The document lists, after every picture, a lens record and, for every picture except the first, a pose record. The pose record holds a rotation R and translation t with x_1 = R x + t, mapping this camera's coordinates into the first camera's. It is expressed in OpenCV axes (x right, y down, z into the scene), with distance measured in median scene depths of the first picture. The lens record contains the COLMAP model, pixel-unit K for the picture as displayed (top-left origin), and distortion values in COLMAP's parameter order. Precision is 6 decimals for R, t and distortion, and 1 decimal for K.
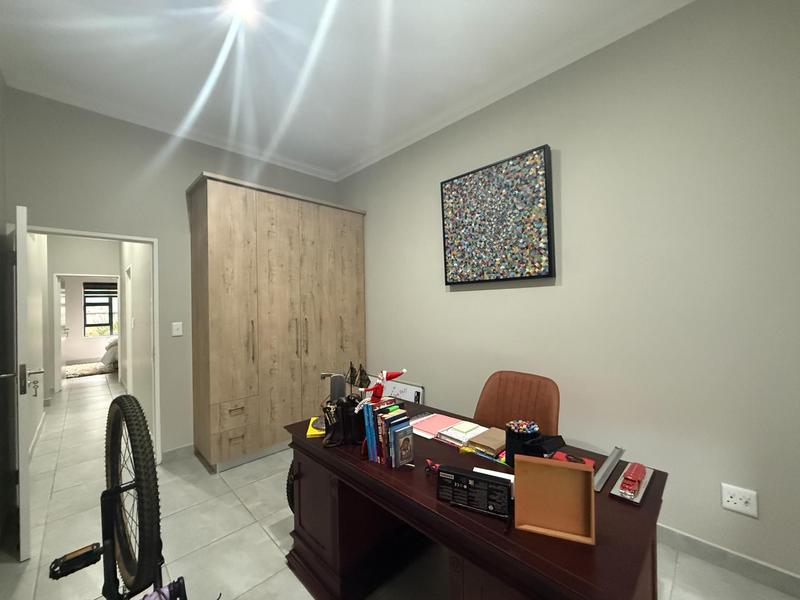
lens RADIAL K [[320.6, 0, 400.0], [0, 320.6, 301.0], [0, 0, 1]] dist [-0.003489, 0.000362]
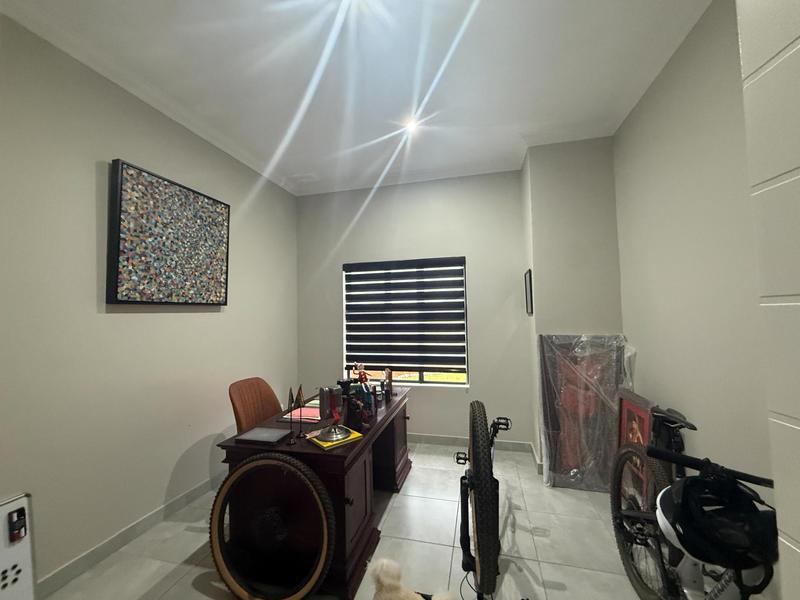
lens RADIAL K [[320.6, 0, 399.9], [0, 320.6, 299.3], [0, 0, 1]] dist [-0.003489, 0.000362]
pose [[-0.515764, 0.071207, 0.853766, -0.862633], [0.025014, 0.997367, -0.068073, 0.004623], [-0.856365, -0.013753, -0.516187, 0.921073]]
